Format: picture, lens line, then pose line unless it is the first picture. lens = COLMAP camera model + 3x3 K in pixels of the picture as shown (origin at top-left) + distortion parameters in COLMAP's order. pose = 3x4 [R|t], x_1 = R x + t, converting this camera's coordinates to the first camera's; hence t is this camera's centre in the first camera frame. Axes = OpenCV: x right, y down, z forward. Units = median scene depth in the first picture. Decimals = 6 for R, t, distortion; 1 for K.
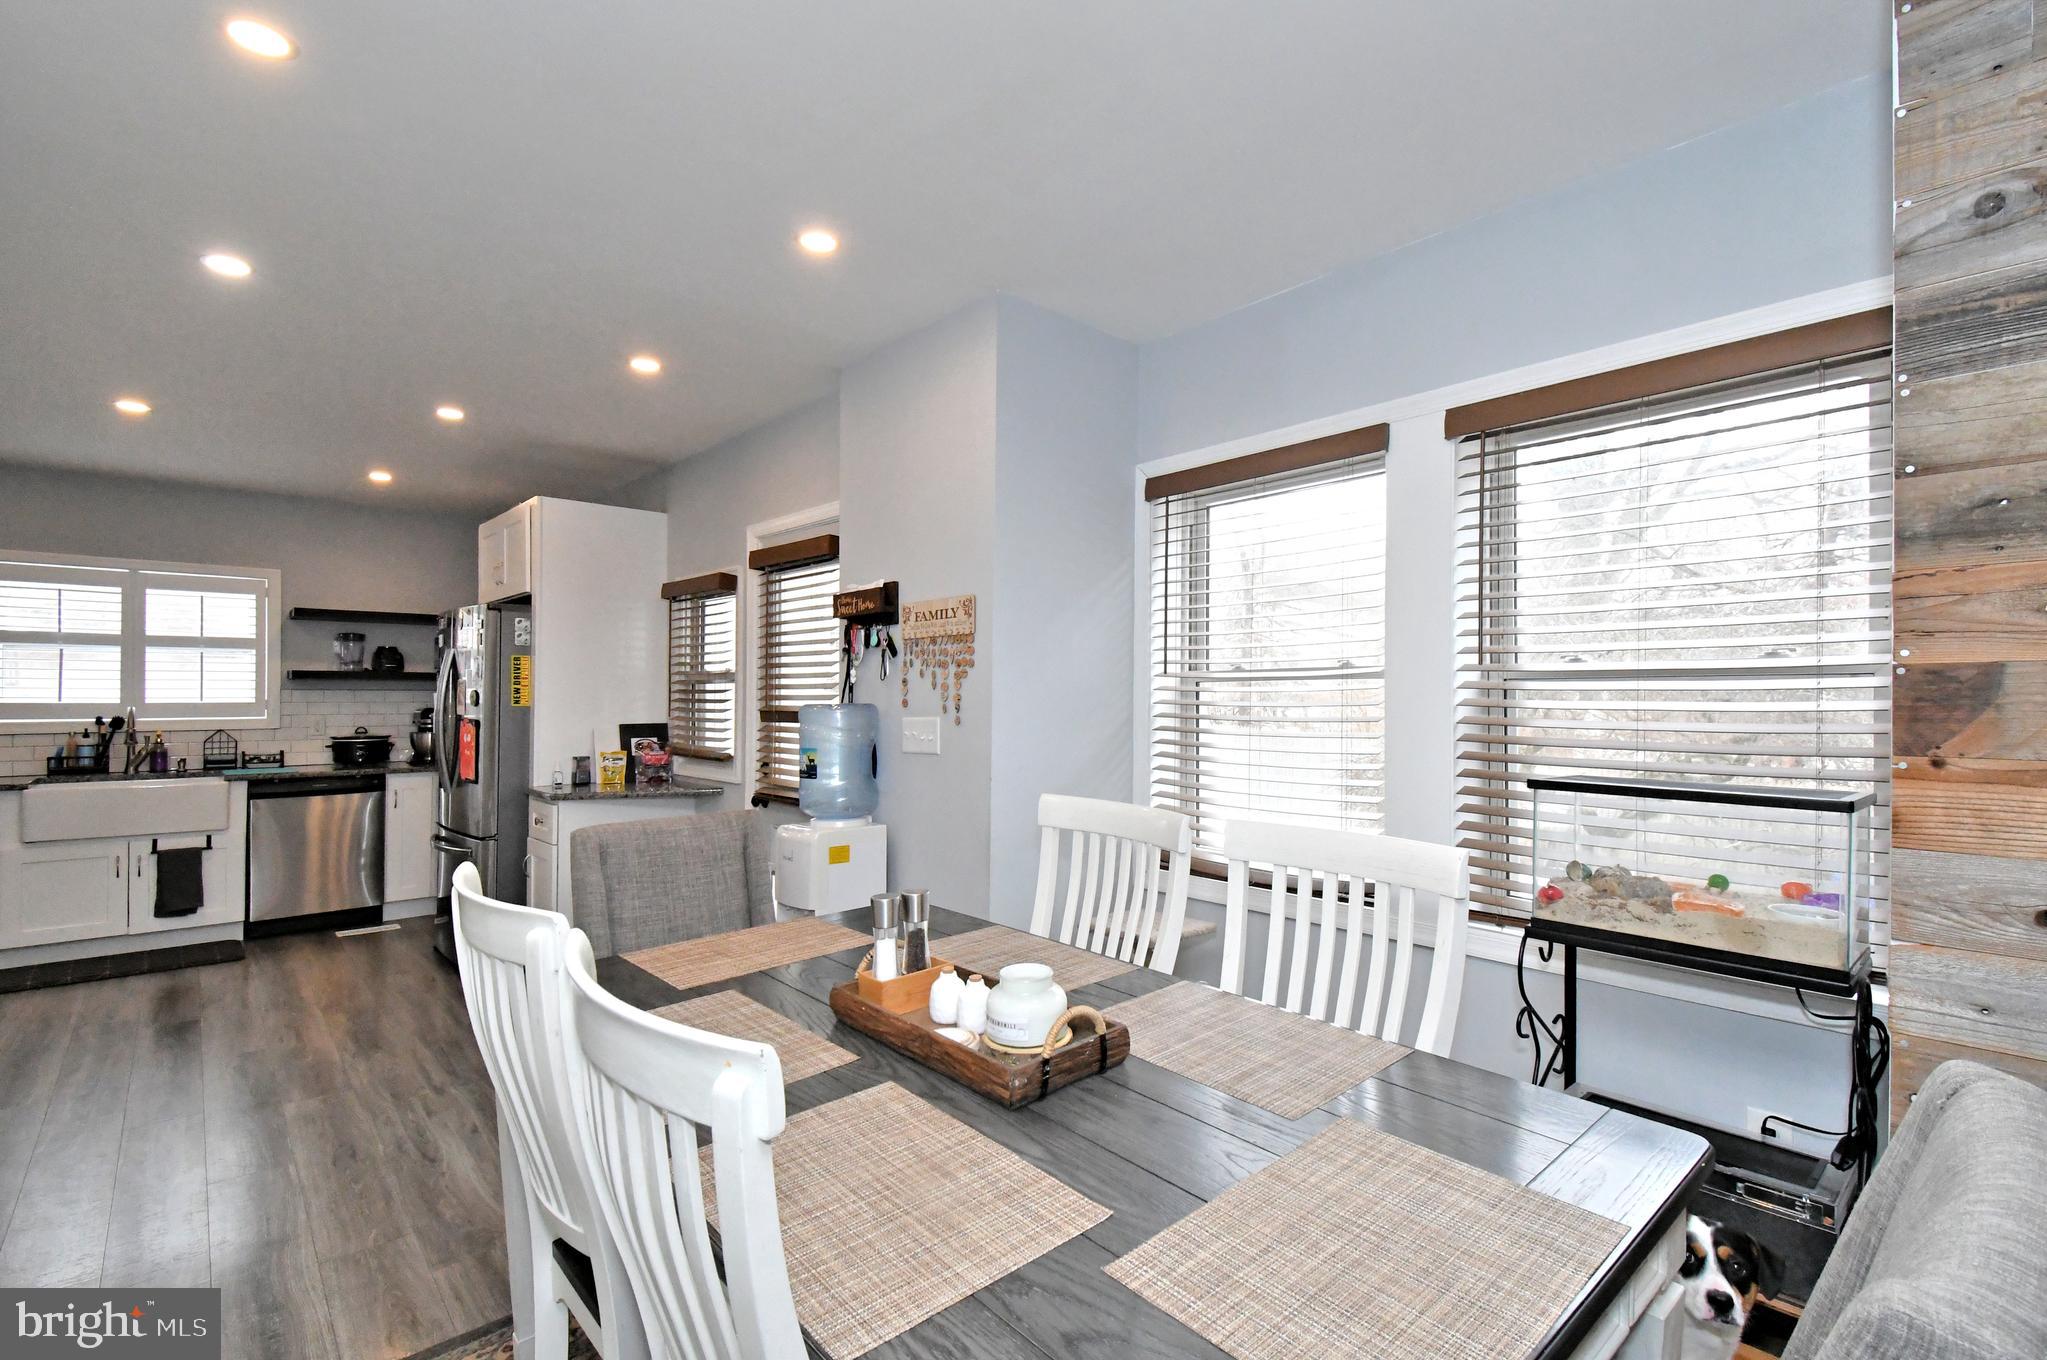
lens RADIAL K [[938.0, 0, 1077.9], [0, 938.0, 686.0], [0, 0, 1]] dist [0.040519, -0.025561]
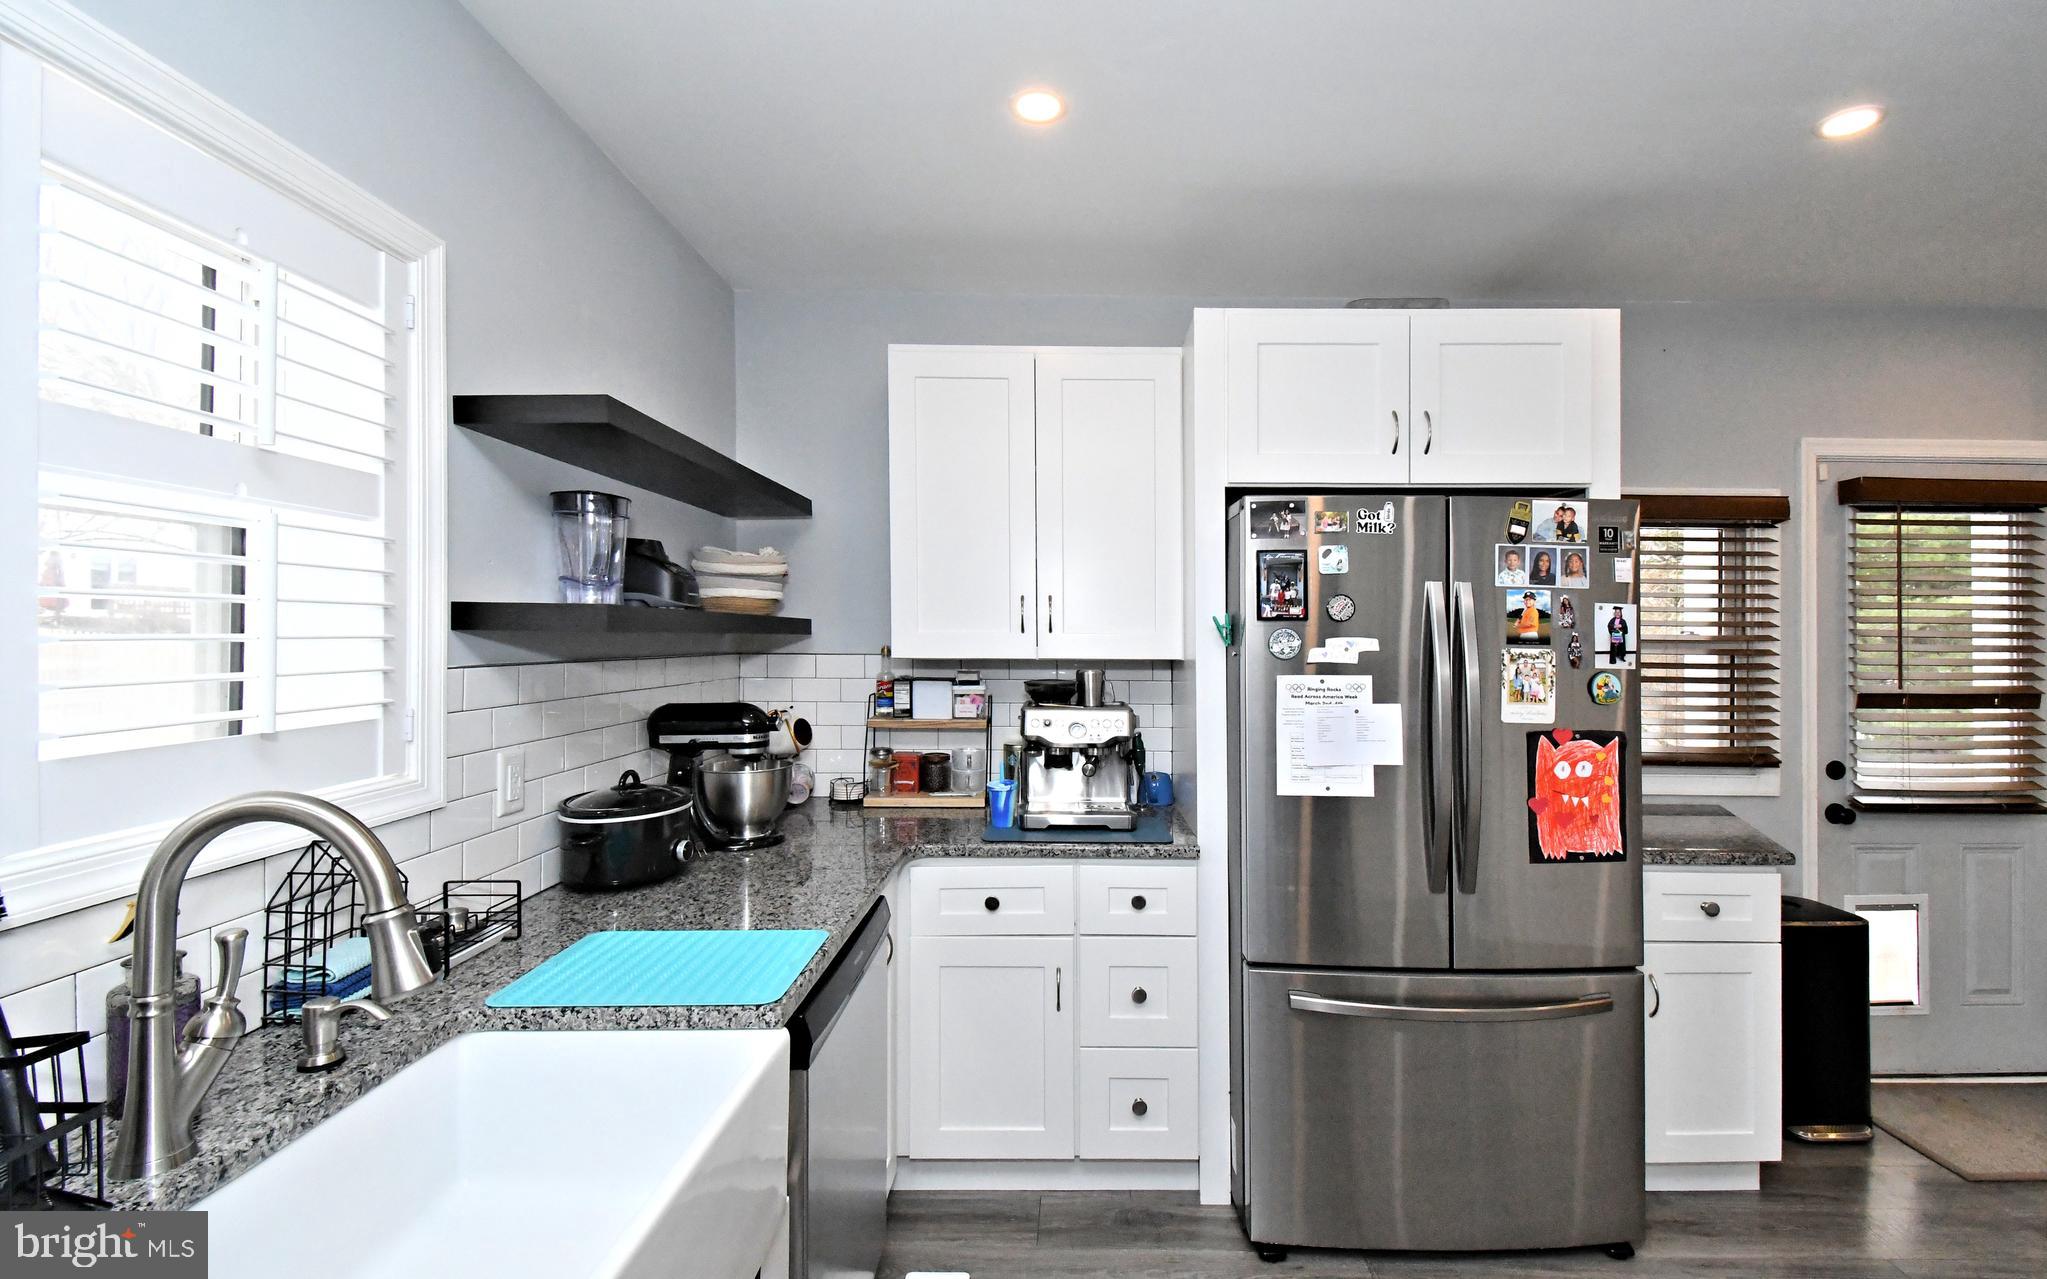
lens RADIAL K [[886.9, 0, 1078.0], [0, 886.9, 631.5], [0, 0, 1]] dist [0.000327, 0.000022]
pose [[0.690347, 0.006065, 0.723453, -0.968450], [-0.015341, 0.999863, 0.006257, -0.012694], [-0.723315, -0.015418, 0.690346, 0.740748]]
